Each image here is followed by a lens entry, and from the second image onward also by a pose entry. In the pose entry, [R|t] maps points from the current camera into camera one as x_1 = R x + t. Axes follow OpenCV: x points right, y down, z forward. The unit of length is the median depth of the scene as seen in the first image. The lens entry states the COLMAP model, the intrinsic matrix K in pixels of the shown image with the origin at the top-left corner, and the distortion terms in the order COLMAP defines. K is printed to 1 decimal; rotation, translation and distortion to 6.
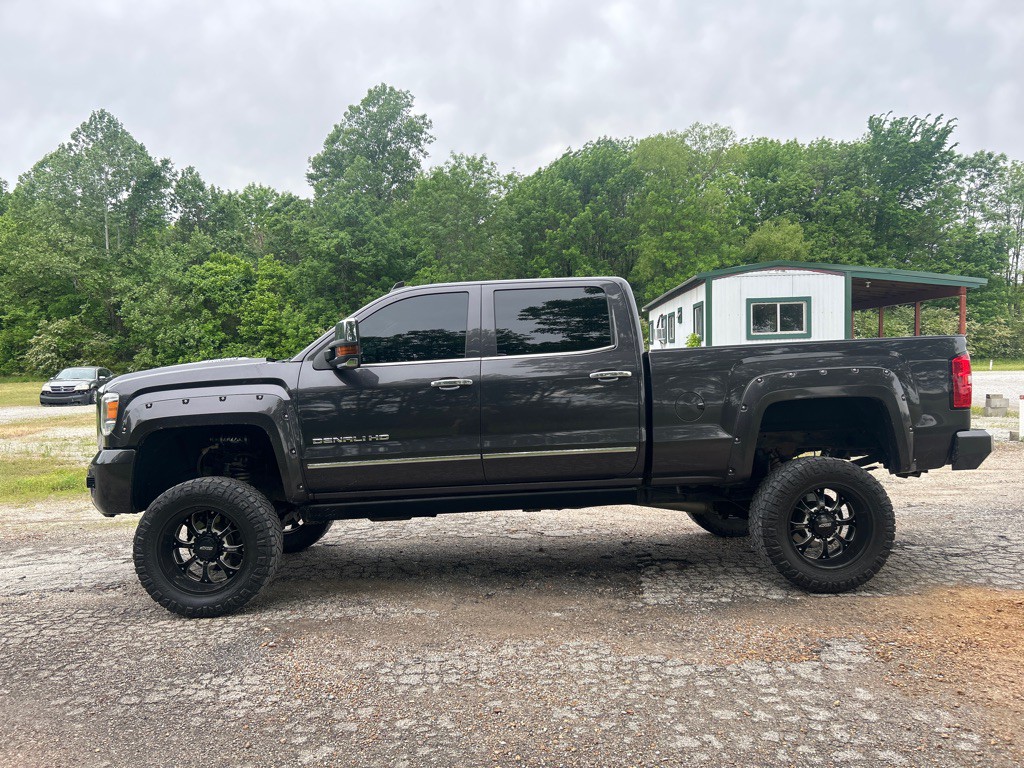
lens RADIAL K [[772.4, 0, 506.6], [0, 772.4, 383.5], [0, 0, 1]] dist [0.042494, -0.044496]
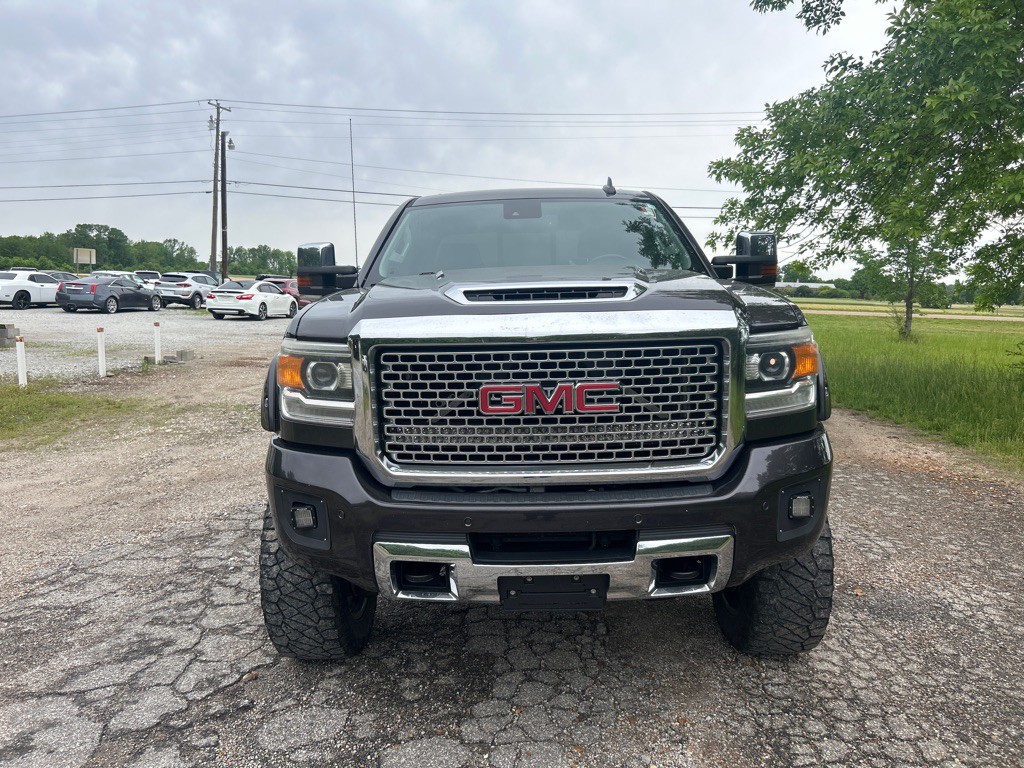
lens RADIAL K [[771.1, 0, 511.1], [0, 771.1, 399.4], [0, 0, 1]] dist [0.039145, -0.042951]
pose [[0.040526, -0.118565, 0.992119, -1.029392], [0.010260, 0.992932, 0.118243, -0.003040], [-0.999126, 0.005387, 0.041456, 1.171066]]
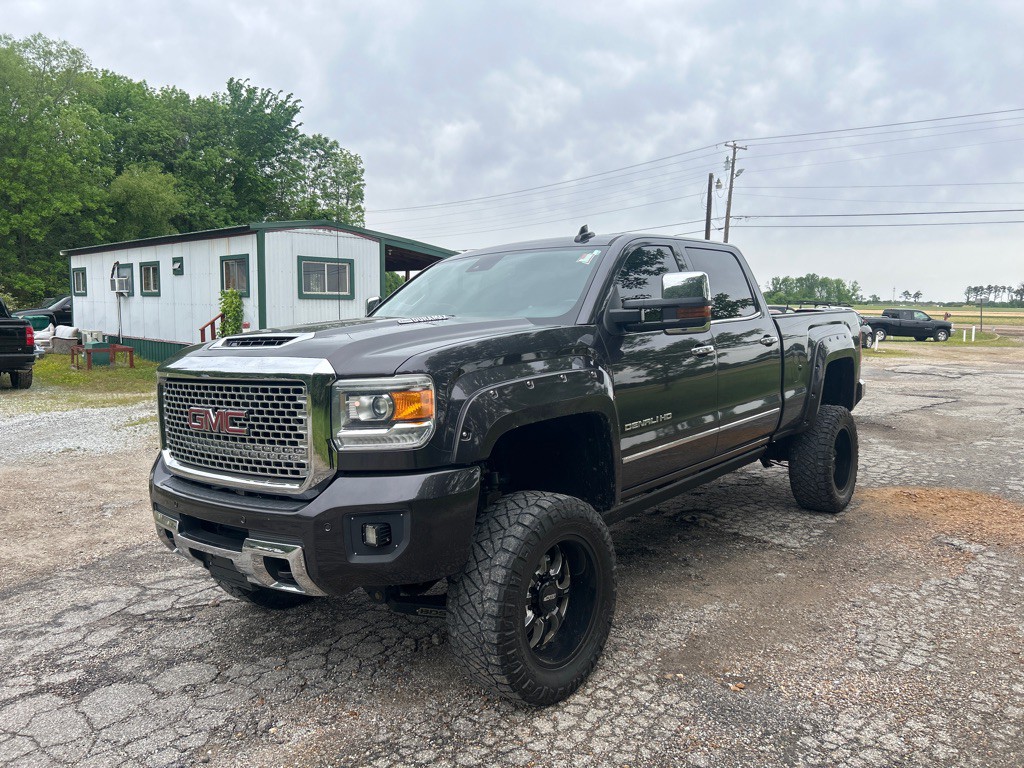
lens RADIAL K [[772.4, 0, 506.6], [0, 772.4, 383.5], [0, 0, 1]] dist [0.042494, -0.044496]
pose [[0.659666, -0.044350, 0.750250, -0.884678], [0.003566, 0.998431, 0.055886, -0.013055], [-0.751551, -0.034191, 0.658789, 0.570434]]
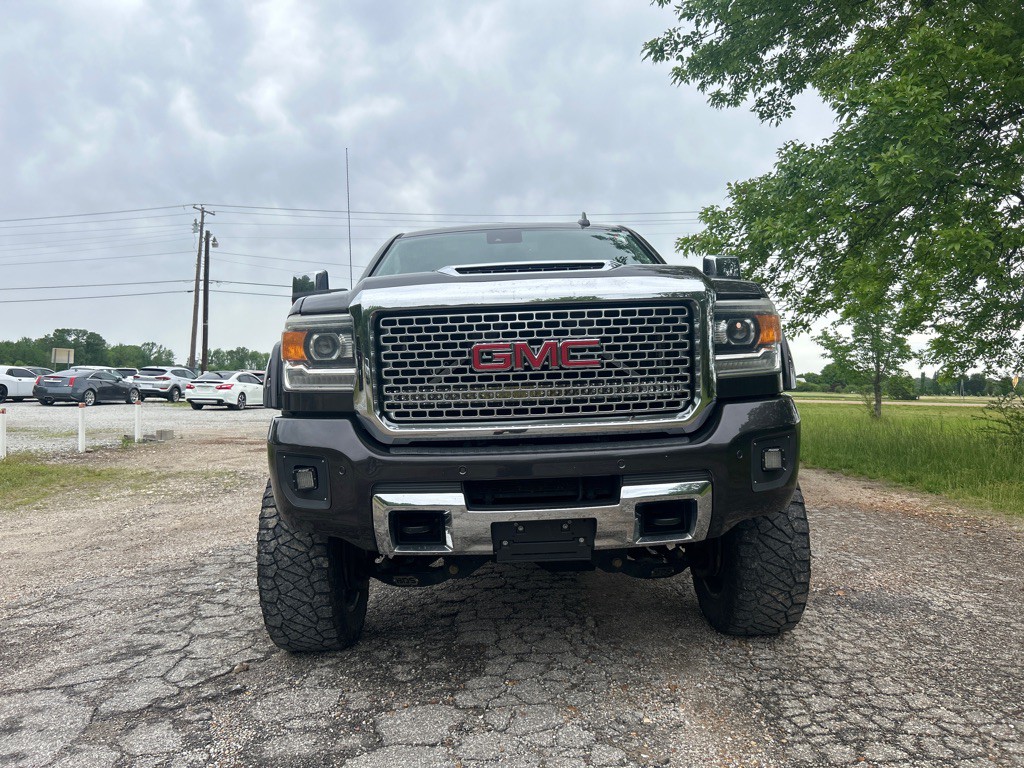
lens RADIAL K [[772.4, 0, 506.6], [0, 772.4, 383.5], [0, 0, 1]] dist [0.042494, -0.044496]
pose [[0.016711, 0.026740, 0.999503, -1.072660], [0.024764, 0.999325, -0.027150, 0.084008], [-0.999554, 0.025205, 0.016038, 1.179113]]
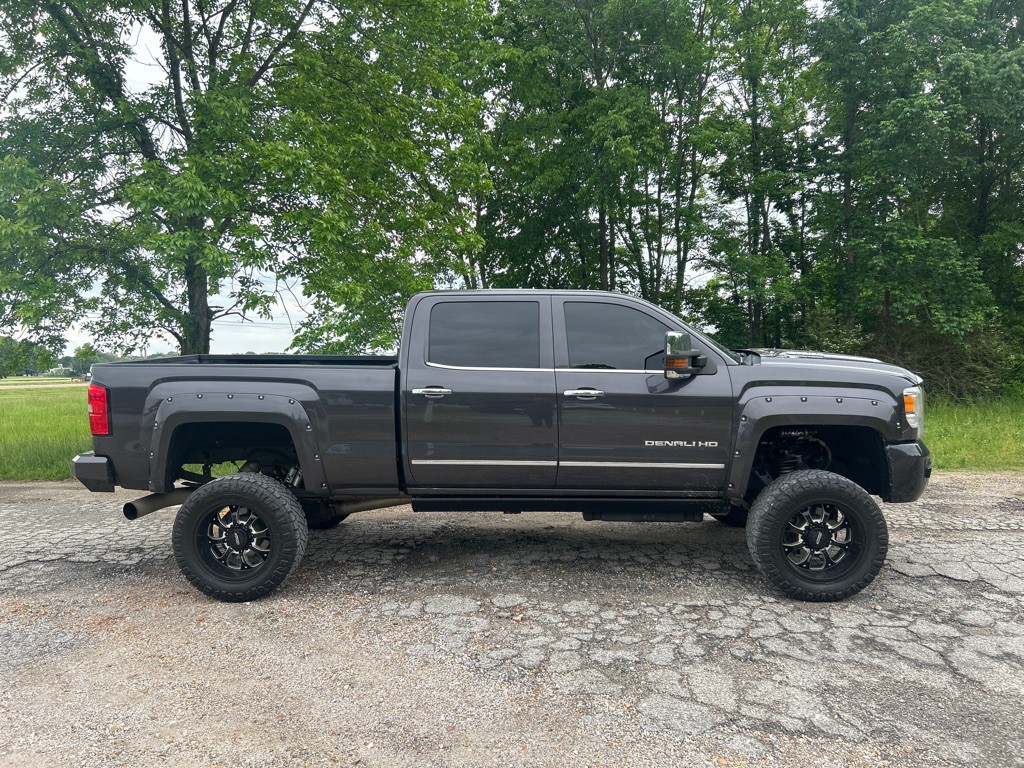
lens RADIAL K [[772.4, 0, 506.6], [0, 772.4, 383.5], [0, 0, 1]] dist [0.042494, -0.044496]
pose [[-0.996546, 0.036538, 0.074576, -0.057522], [0.041722, 0.996732, 0.069174, -0.083763], [-0.071805, 0.072047, -0.994813, 2.412891]]
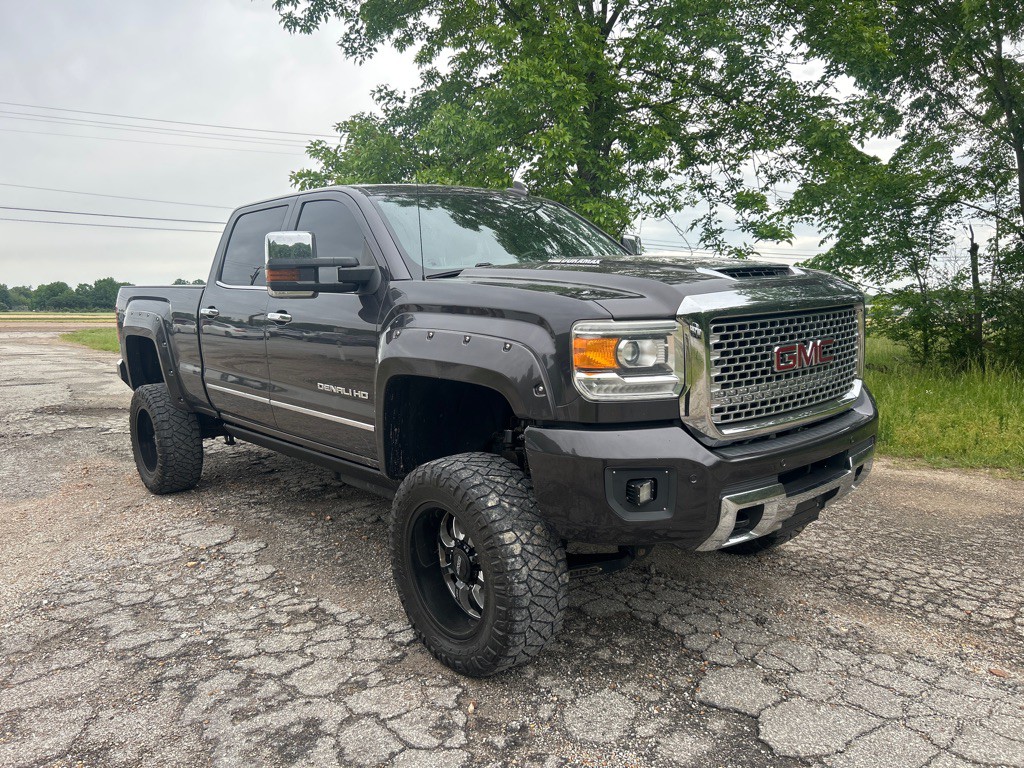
lens RADIAL K [[772.4, 0, 506.6], [0, 772.4, 383.5], [0, 0, 1]] dist [0.042494, -0.044496]
pose [[-0.623780, -0.049818, 0.780011, -0.886707], [0.048685, 0.993552, 0.102391, 0.001844], [-0.780082, 0.101844, -0.617333, 1.712292]]
